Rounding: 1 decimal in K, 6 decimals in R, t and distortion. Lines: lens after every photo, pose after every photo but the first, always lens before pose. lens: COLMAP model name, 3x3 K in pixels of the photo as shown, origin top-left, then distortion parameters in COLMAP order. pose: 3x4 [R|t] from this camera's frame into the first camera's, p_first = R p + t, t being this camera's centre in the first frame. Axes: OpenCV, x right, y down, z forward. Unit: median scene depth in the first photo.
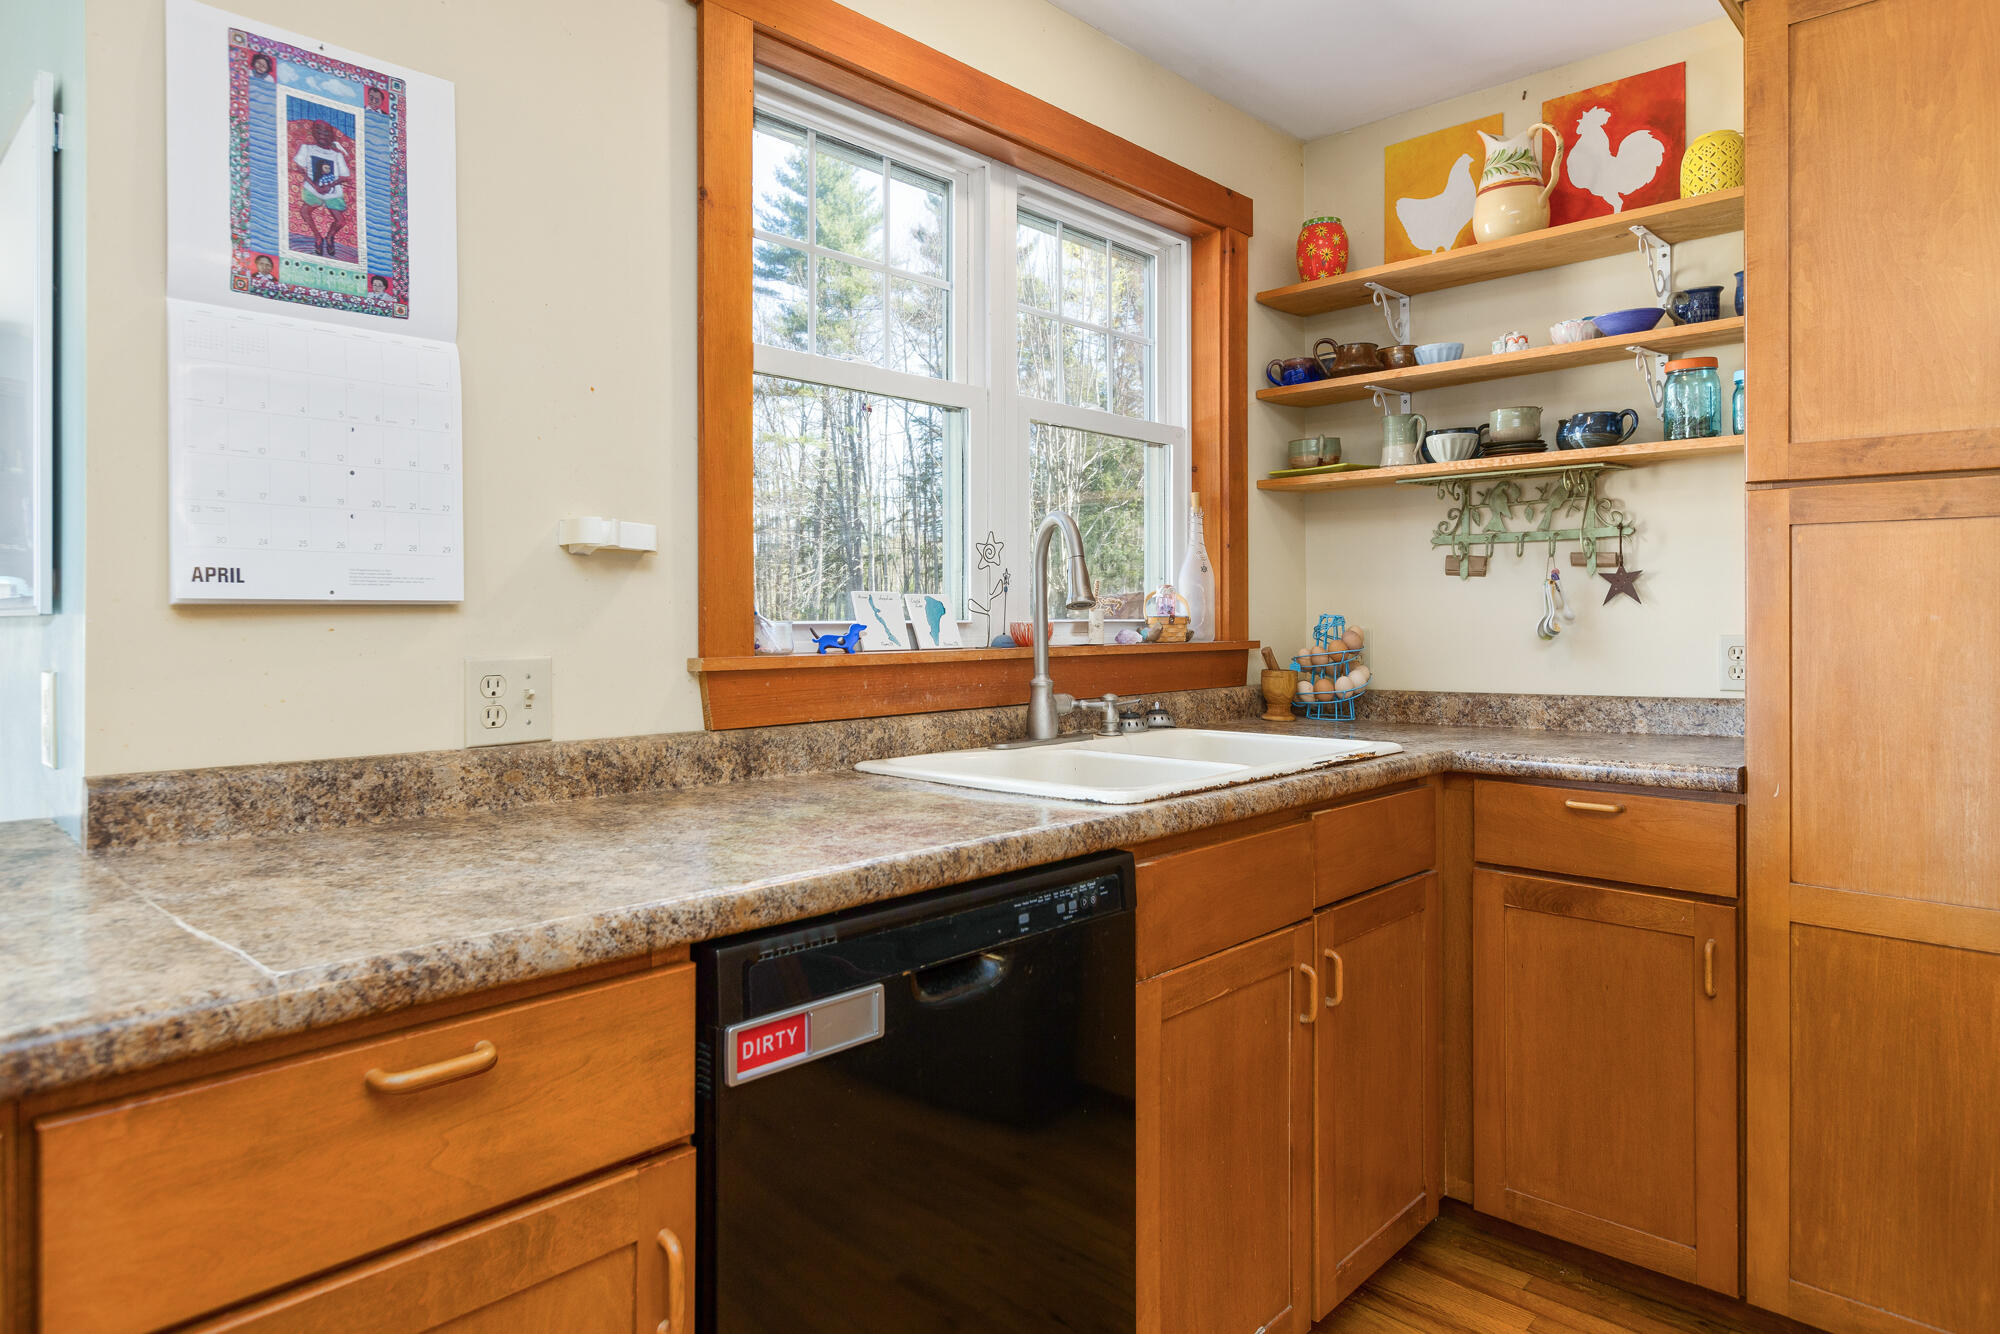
lens RADIAL K [[1169.7, 0, 1006.0], [0, 1169.7, 618.2], [0, 0, 1]] dist [-0.004675, -0.000530]
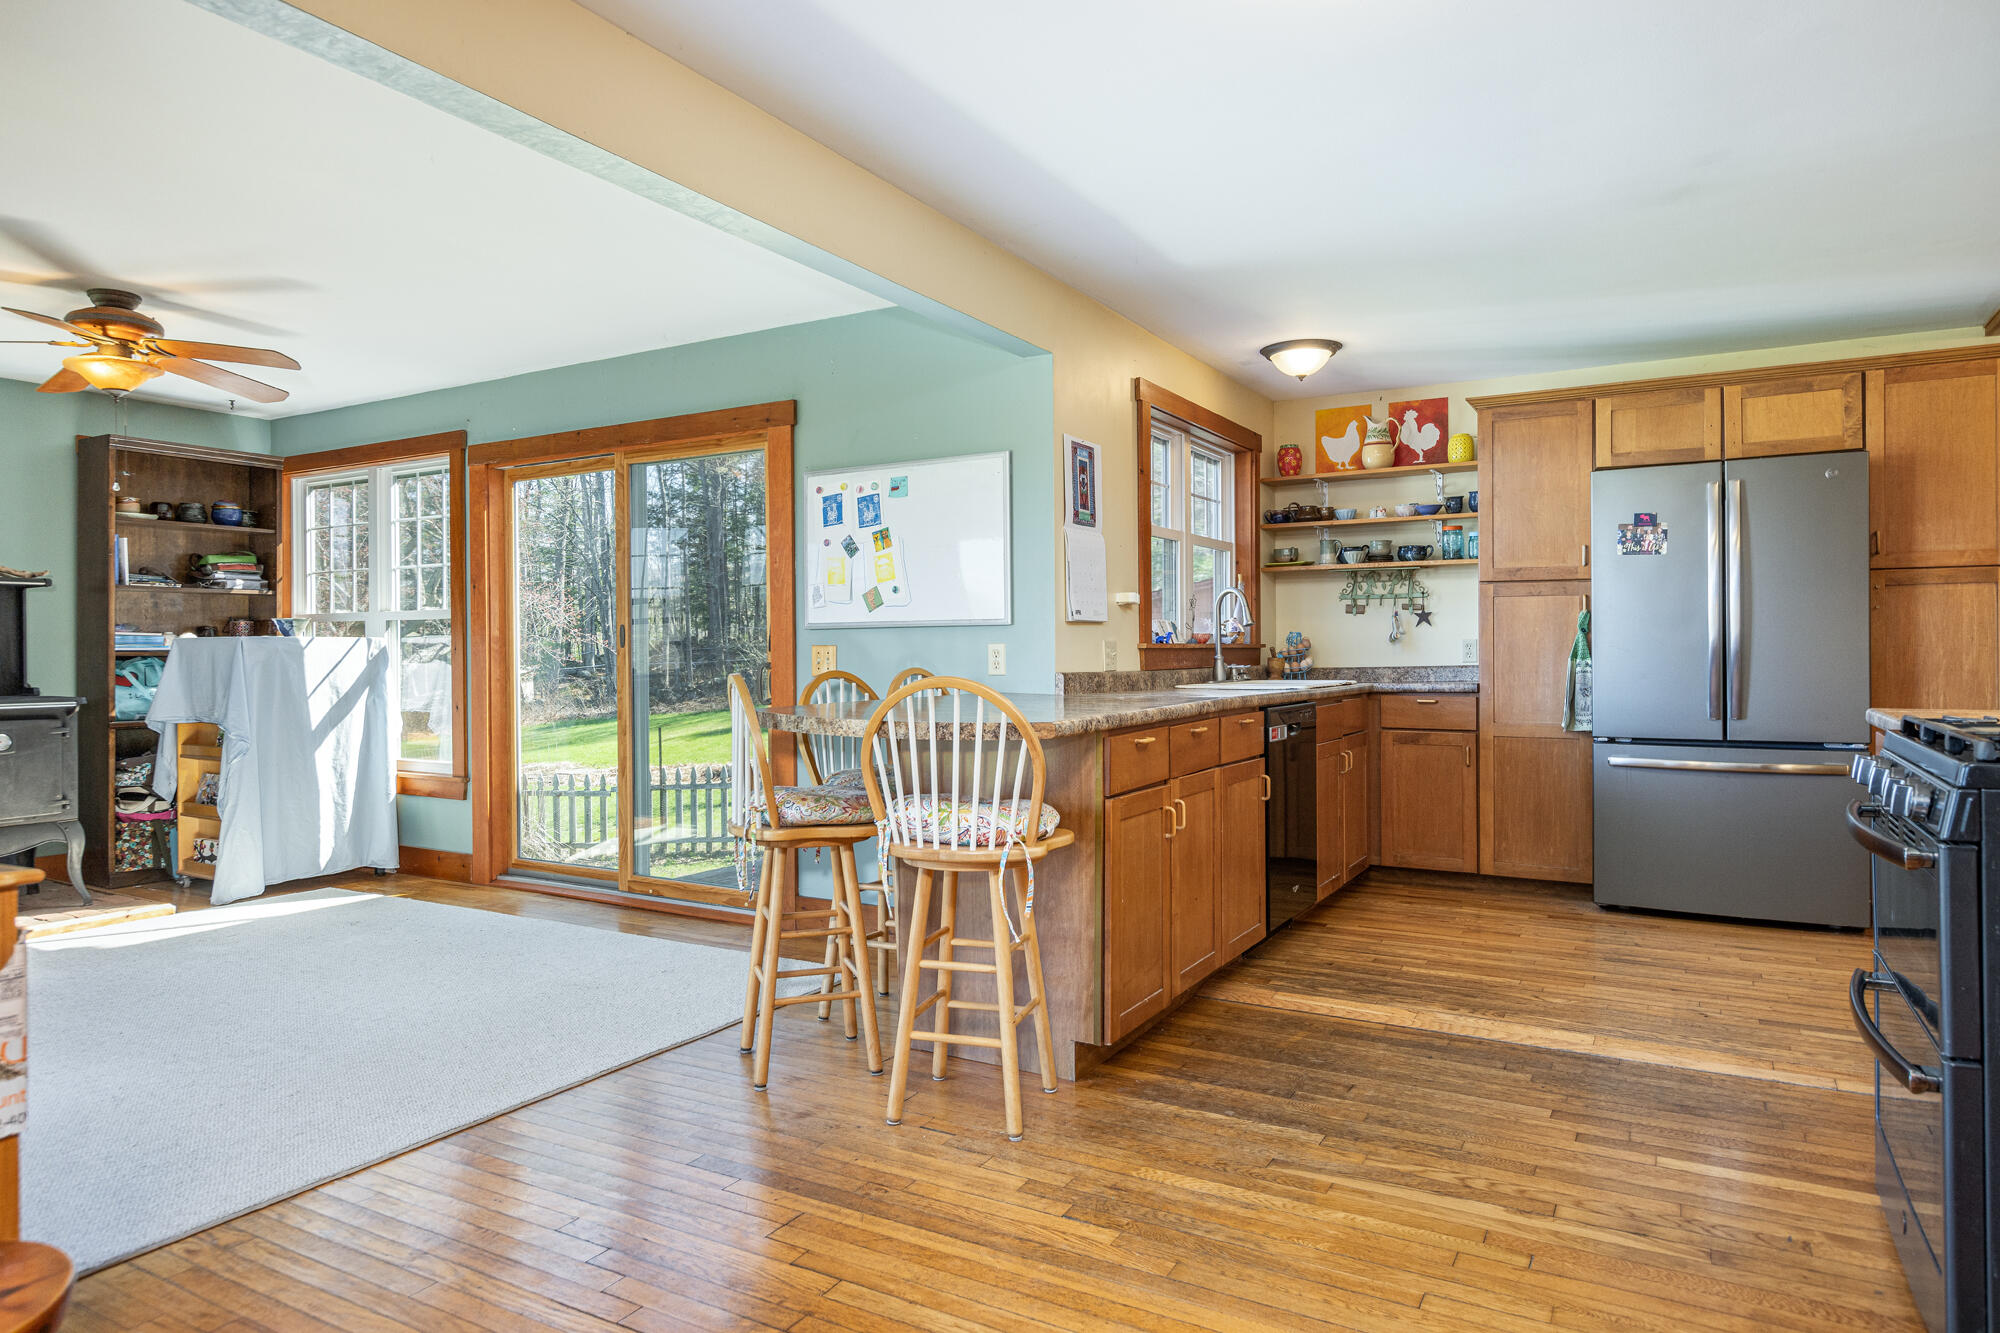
lens RADIAL K [[1221.6, 0, 1000.8], [0, 1221.6, 654.0], [0, 0, 1]] dist [-0.004380, -0.000018]
pose [[0.970531, -0.002840, 0.240959, -0.886943], [0.002957, 0.999996, -0.000122, 0.040711], [-0.240957, 0.000831, 0.970535, -1.171830]]
